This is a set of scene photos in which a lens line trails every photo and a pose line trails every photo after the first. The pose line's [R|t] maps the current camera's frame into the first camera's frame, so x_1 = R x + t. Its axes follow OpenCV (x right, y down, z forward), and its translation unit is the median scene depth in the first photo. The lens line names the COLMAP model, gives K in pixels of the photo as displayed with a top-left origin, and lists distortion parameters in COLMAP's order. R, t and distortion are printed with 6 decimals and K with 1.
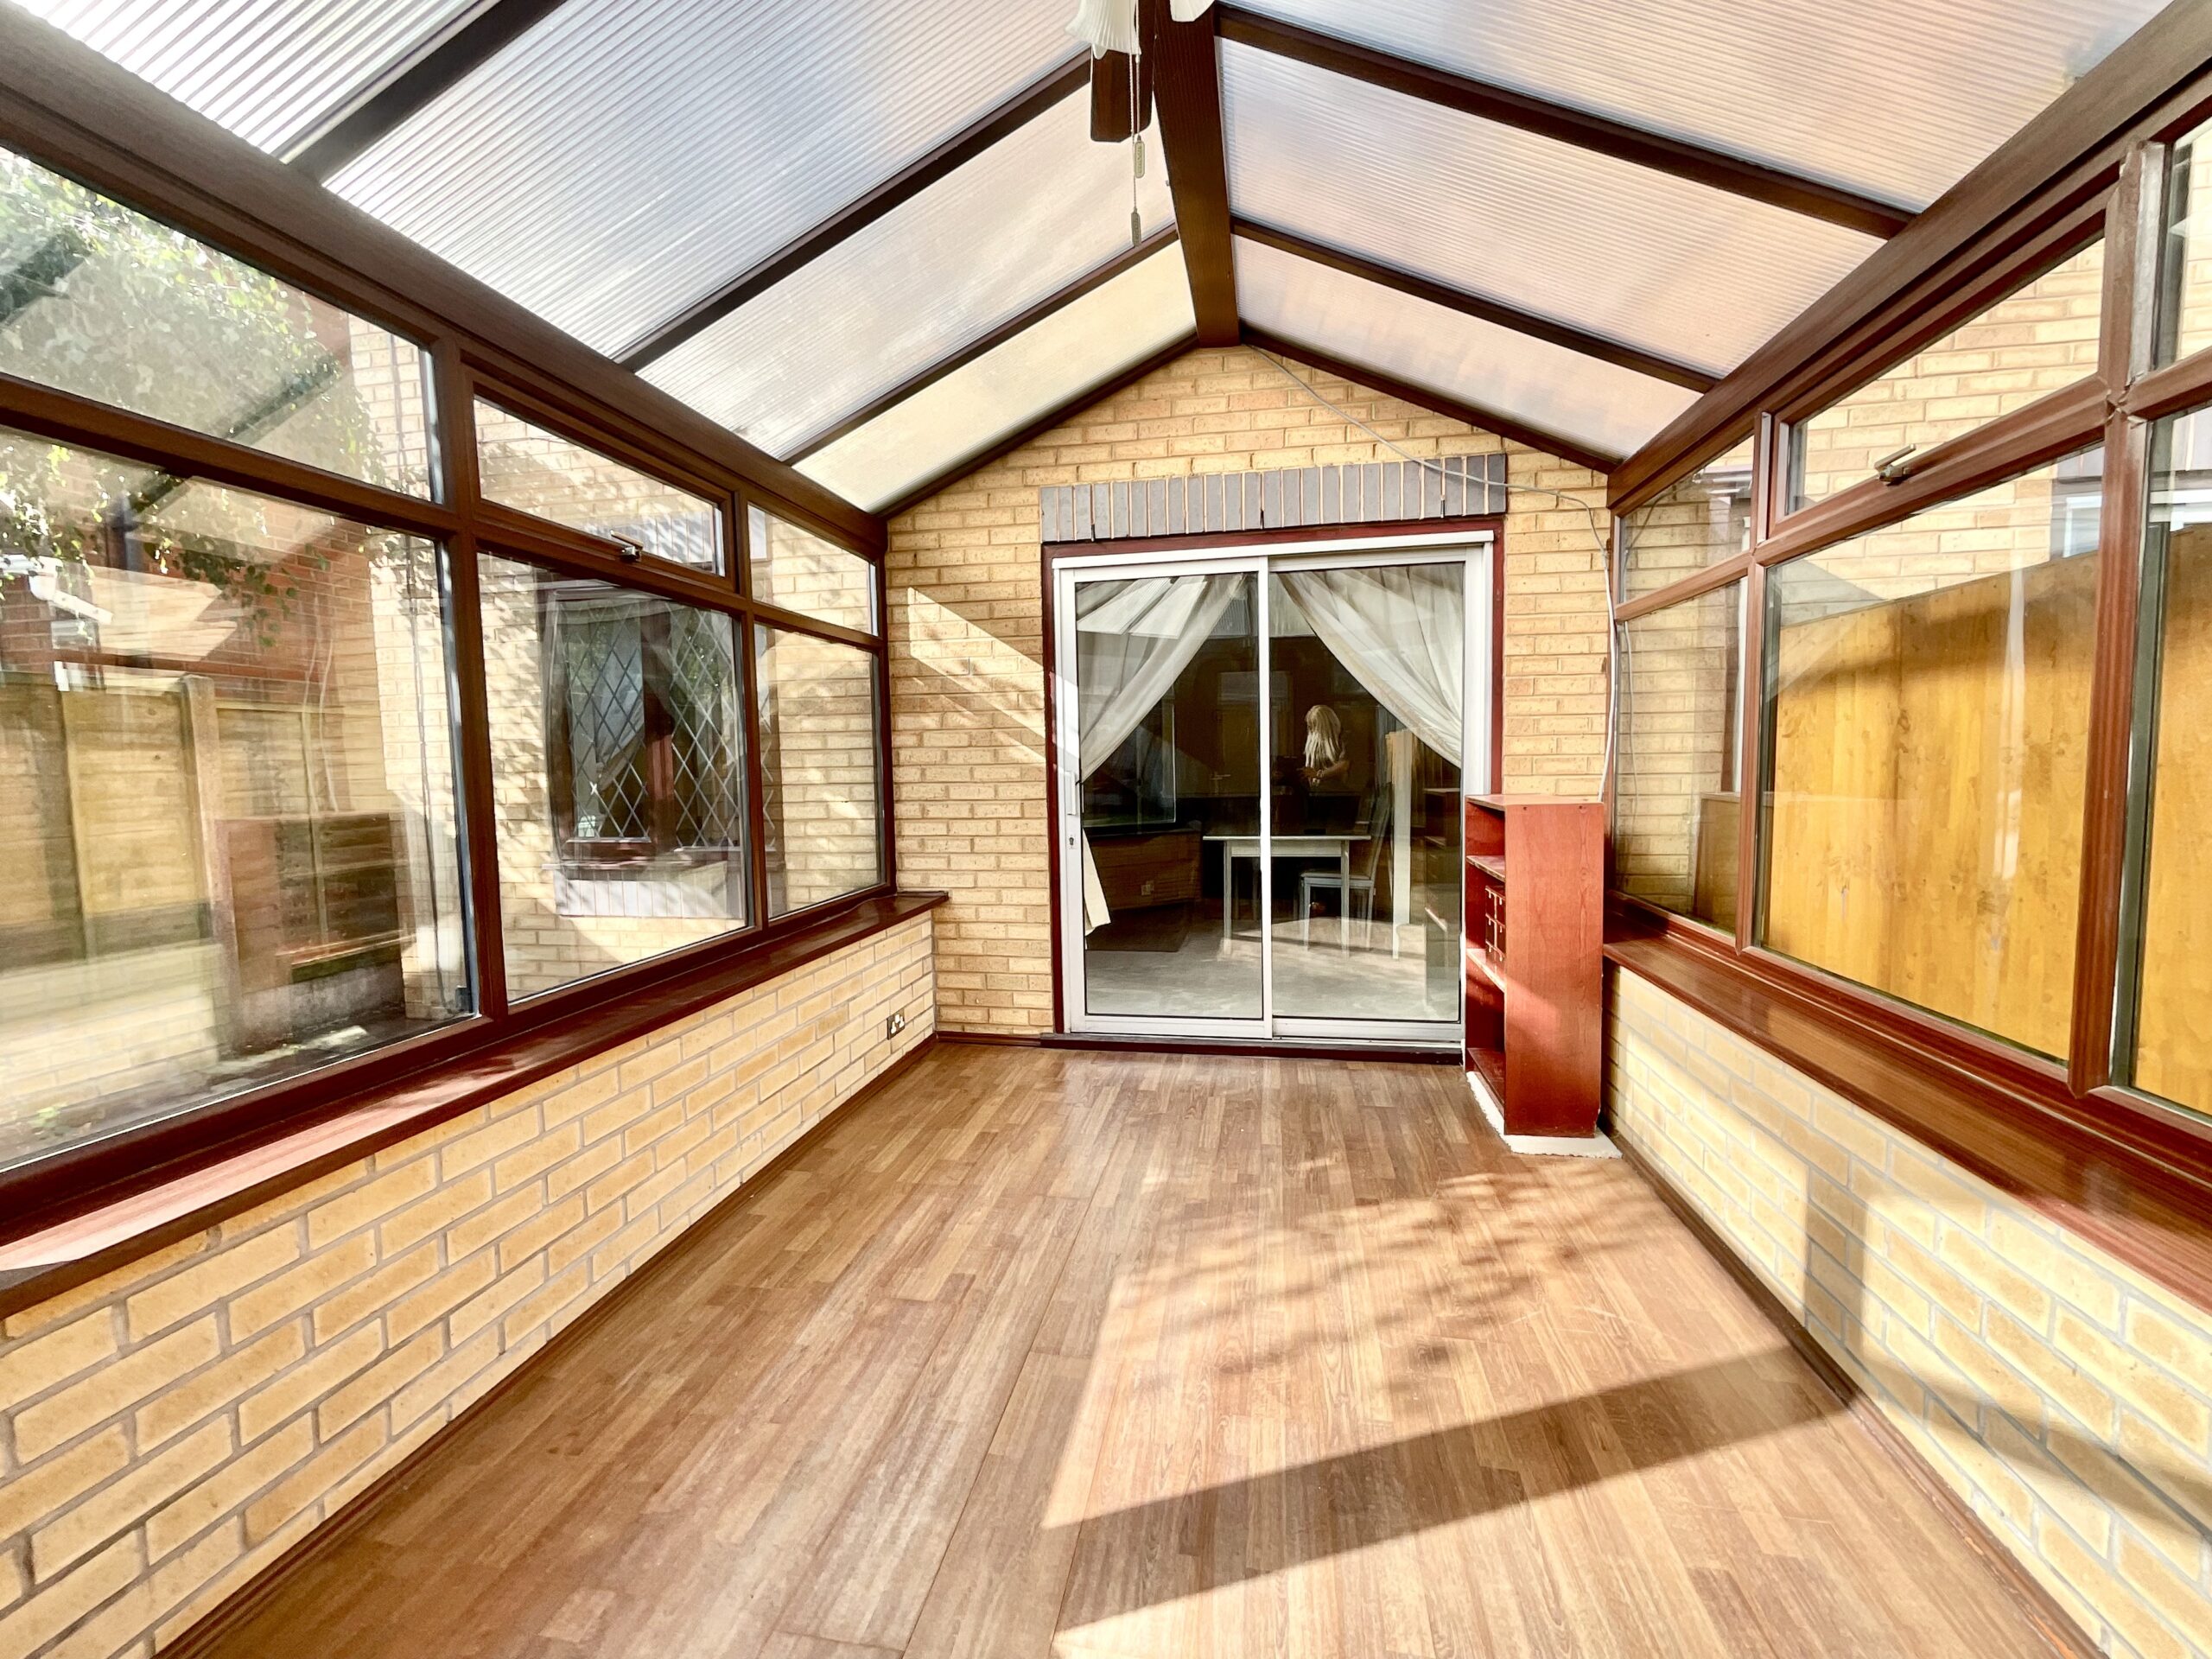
lens RADIAL K [[905.0, 0, 1110.7], [0, 905.0, 827.1], [0, 0, 1]] dist [0.000727, 0.000475]
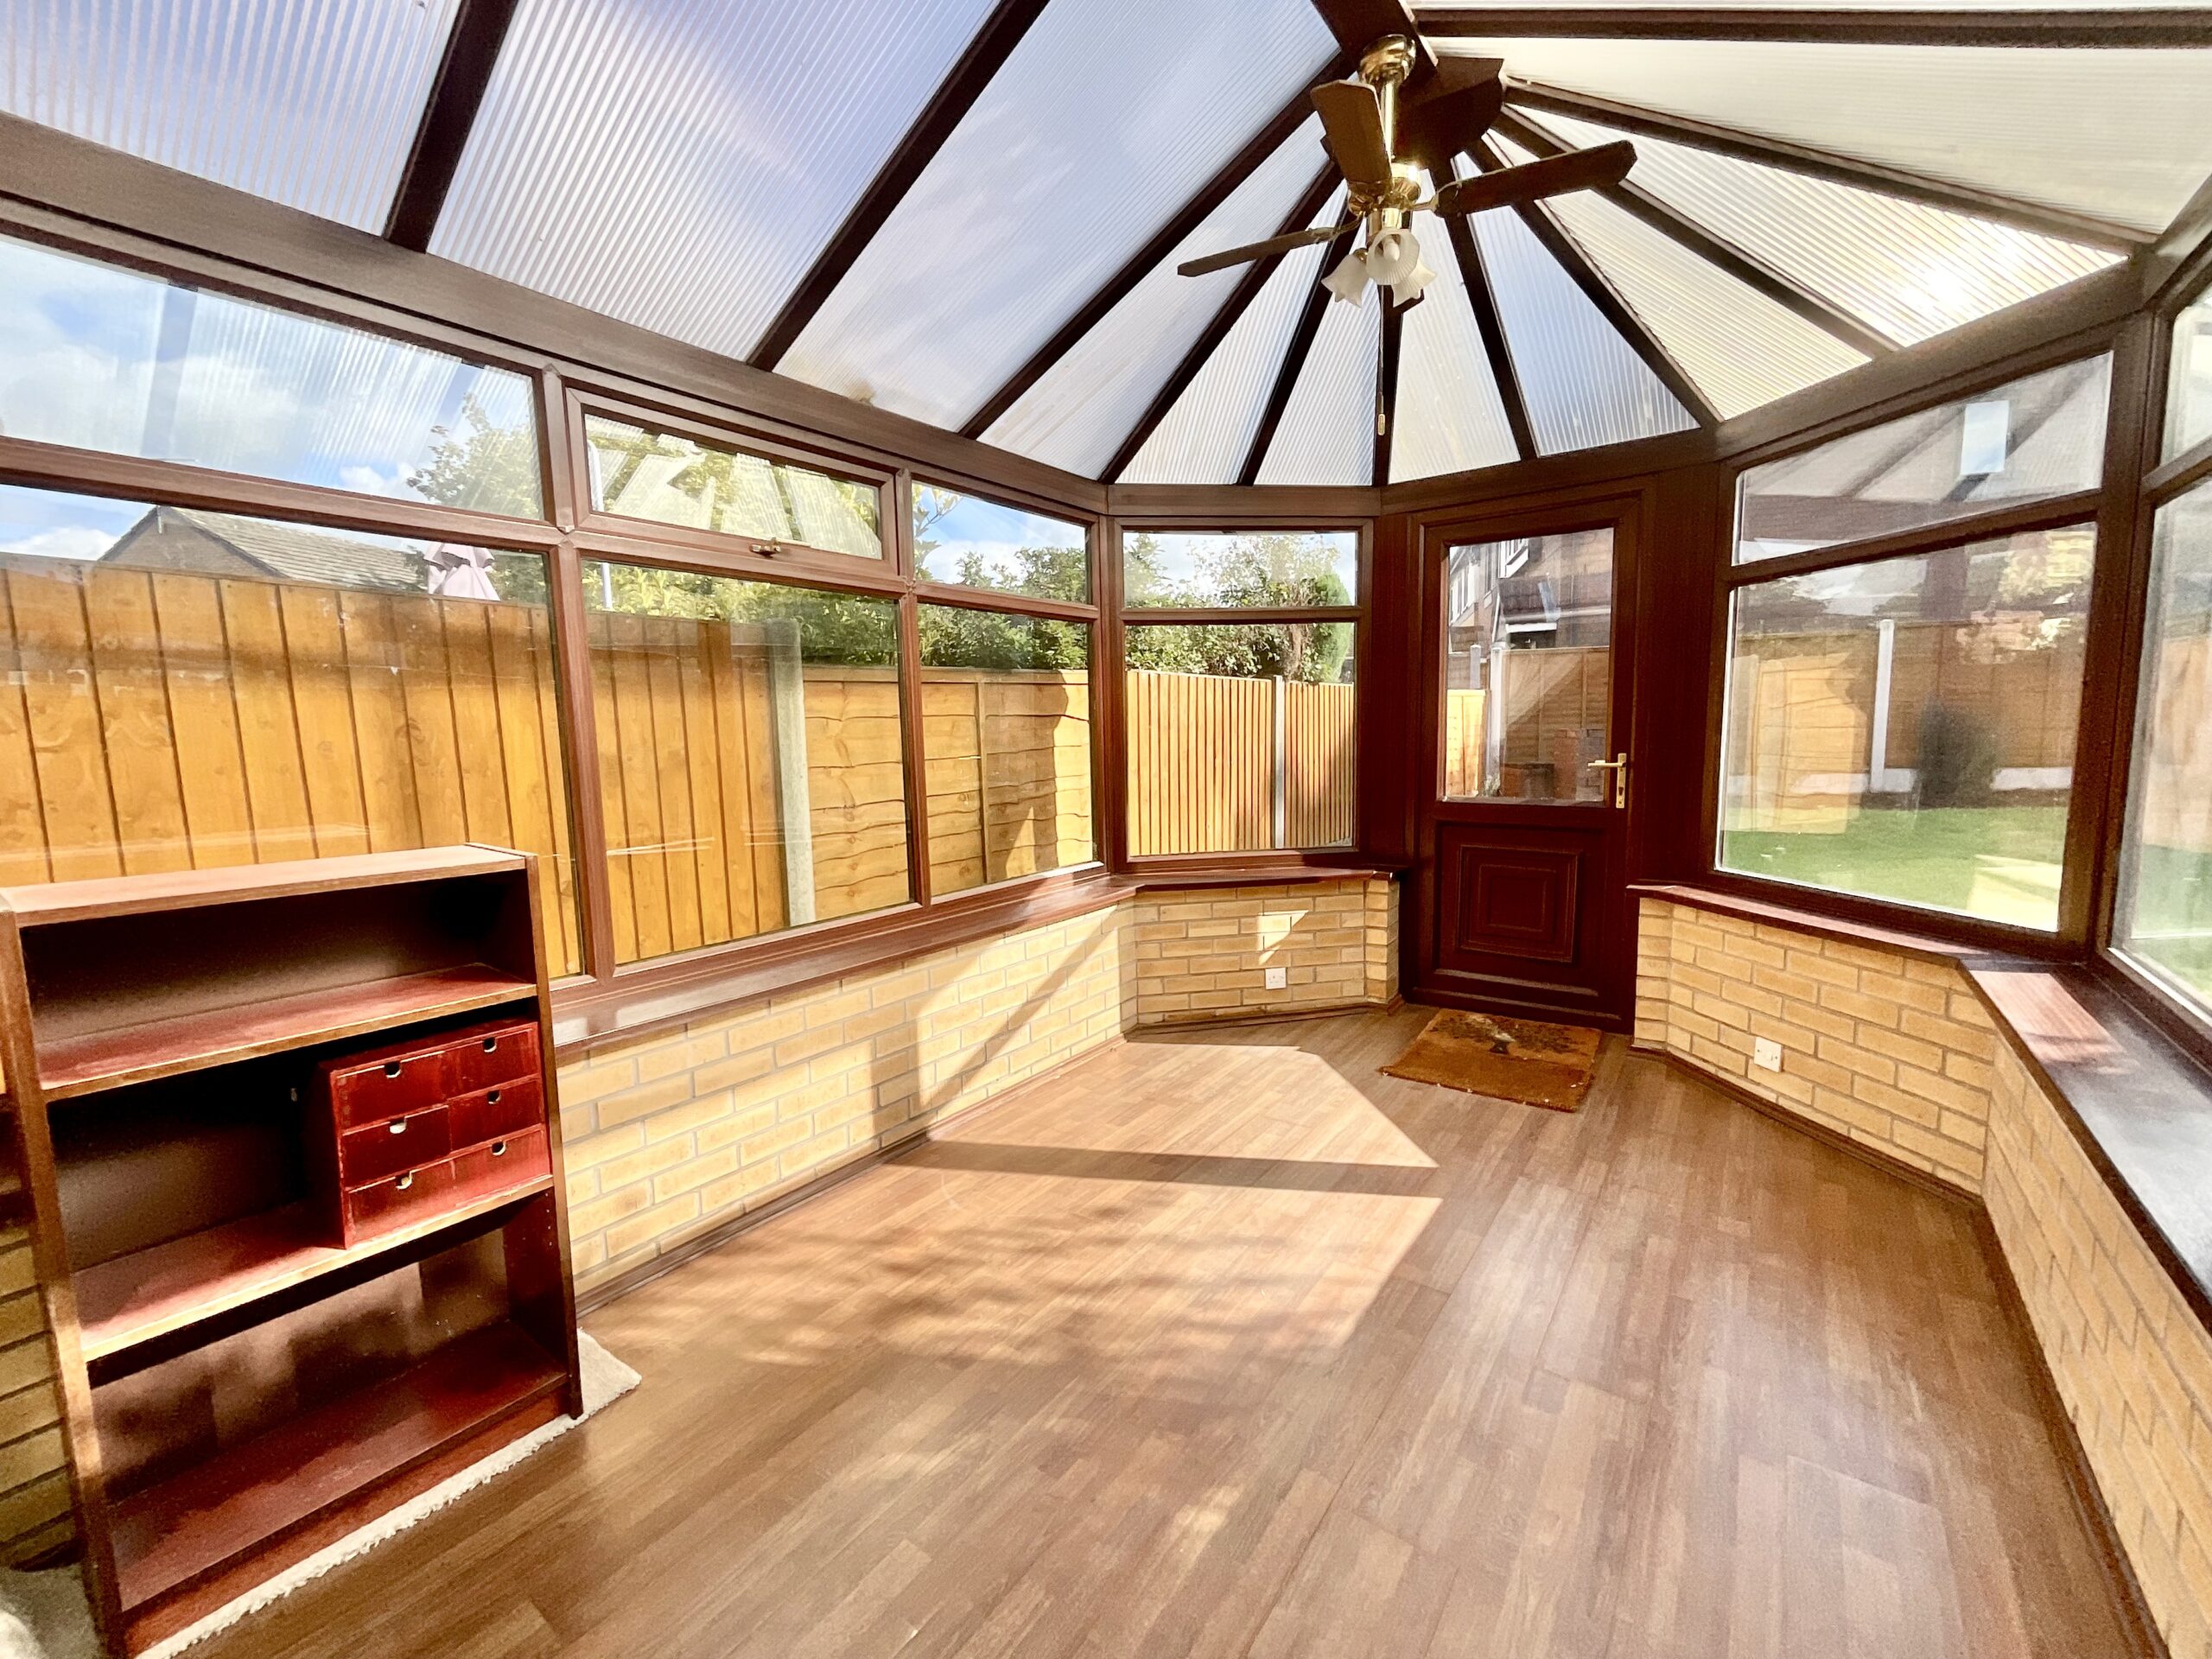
lens RADIAL K [[905.0, 0, 1110.7], [0, 905.0, 827.1], [0, 0, 1]] dist [0.000727, 0.000475]
pose [[-0.896013, -0.012313, 0.443857, -0.191812], [0.071644, 0.982509, 0.171883, -0.166373], [-0.438210, 0.185809, -0.879459, 1.926098]]
